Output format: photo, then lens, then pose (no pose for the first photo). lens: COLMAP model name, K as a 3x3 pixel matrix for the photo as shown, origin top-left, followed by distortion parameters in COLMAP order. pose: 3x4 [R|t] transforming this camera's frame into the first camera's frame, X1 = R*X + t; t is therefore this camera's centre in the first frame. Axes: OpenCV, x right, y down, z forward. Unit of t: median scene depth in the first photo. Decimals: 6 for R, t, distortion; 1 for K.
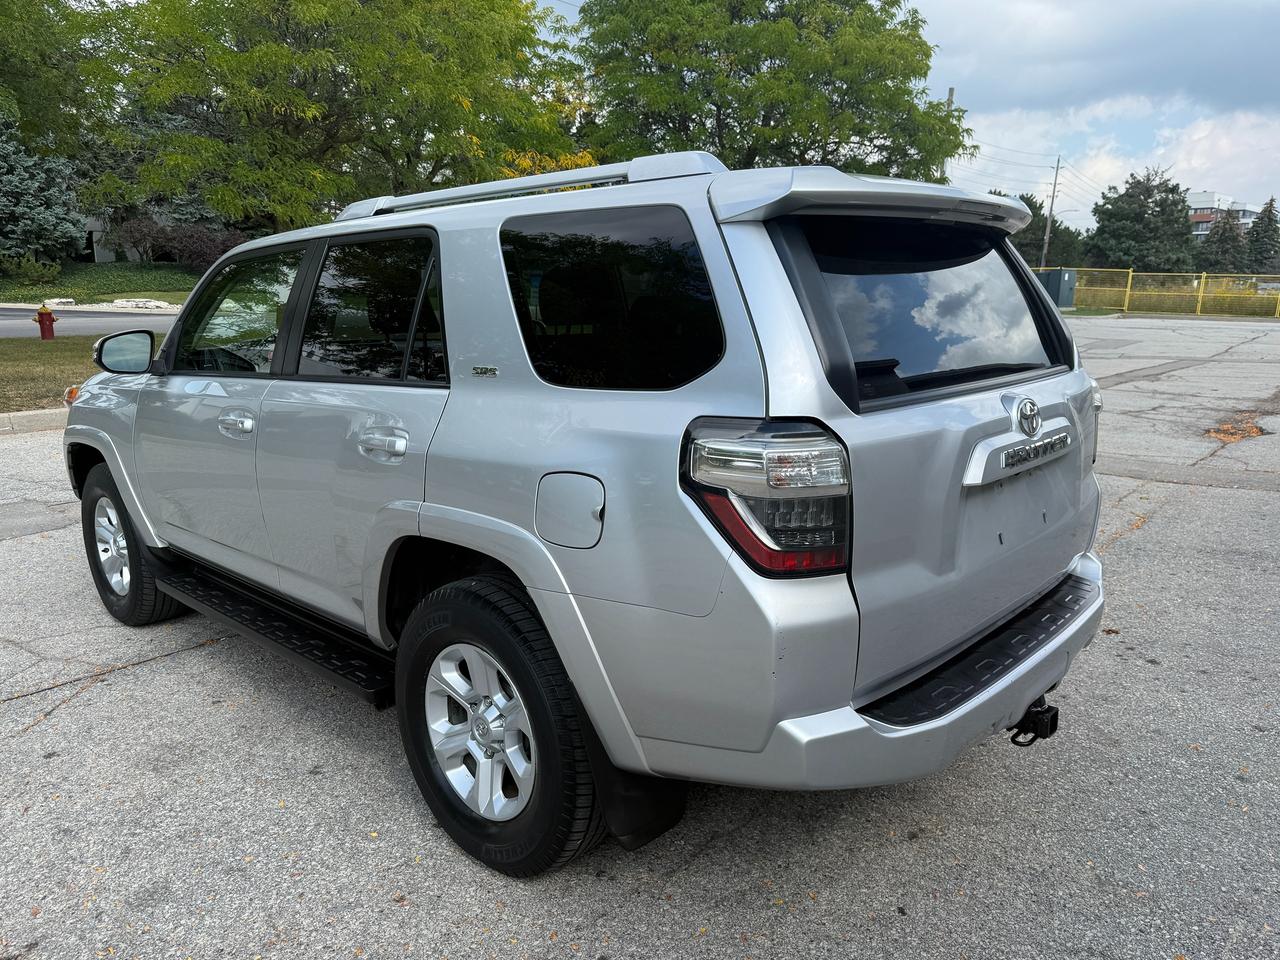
lens RADIAL K [[938.9, 0, 644.1], [0, 938.9, 466.5], [0, 0, 1]] dist [0.016524, -0.018857]
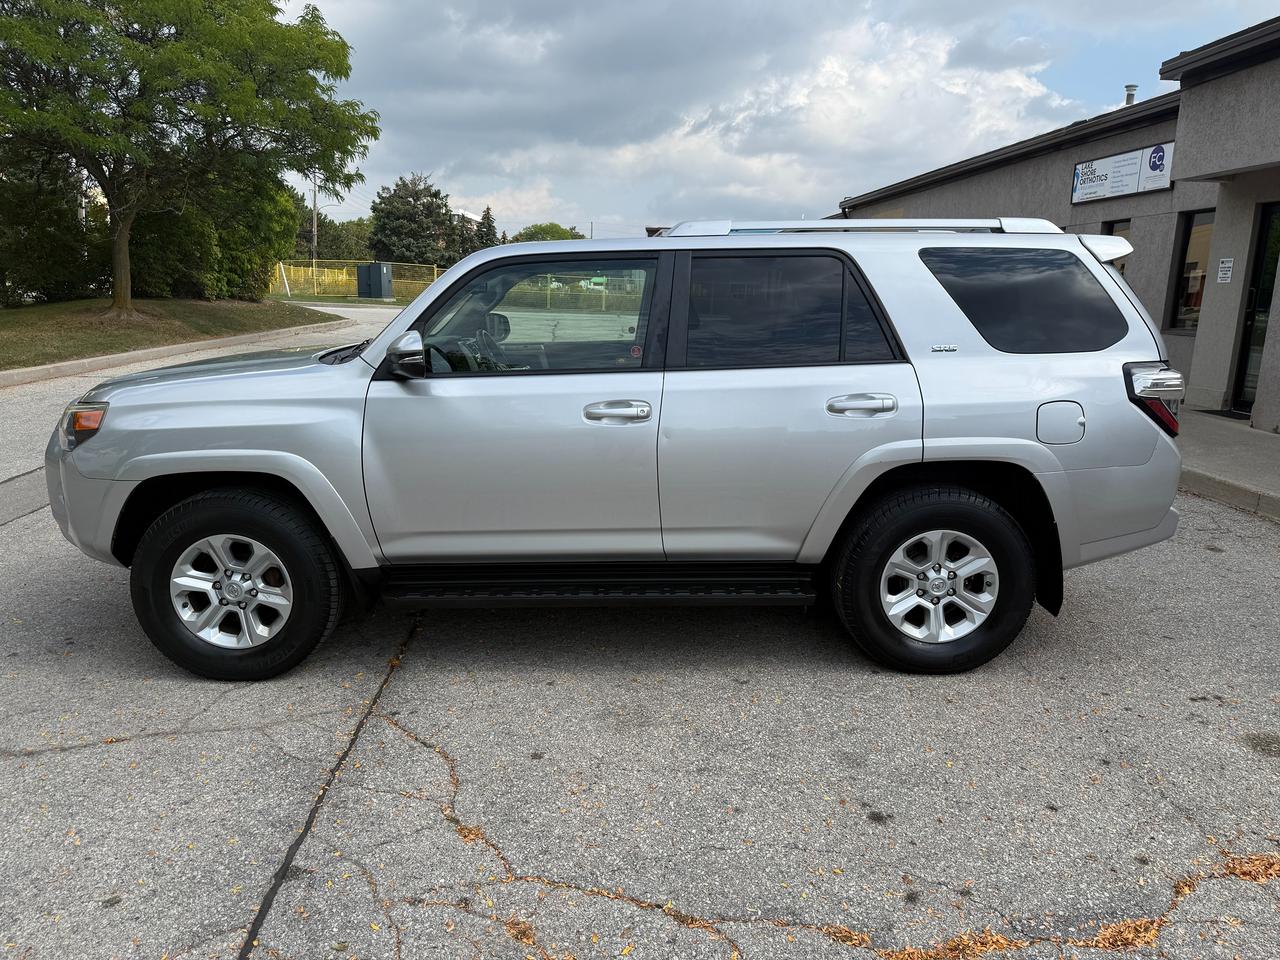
lens RADIAL K [[938.9, 0, 644.5], [0, 938.9, 487.1], [0, 0, 1]] dist [0.016524, -0.018857]
pose [[0.699257, -0.140801, 0.700867, -0.115871], [0.118004, 0.989697, 0.081092, -0.004439], [-0.705064, 0.026001, 0.708667, 0.018858]]
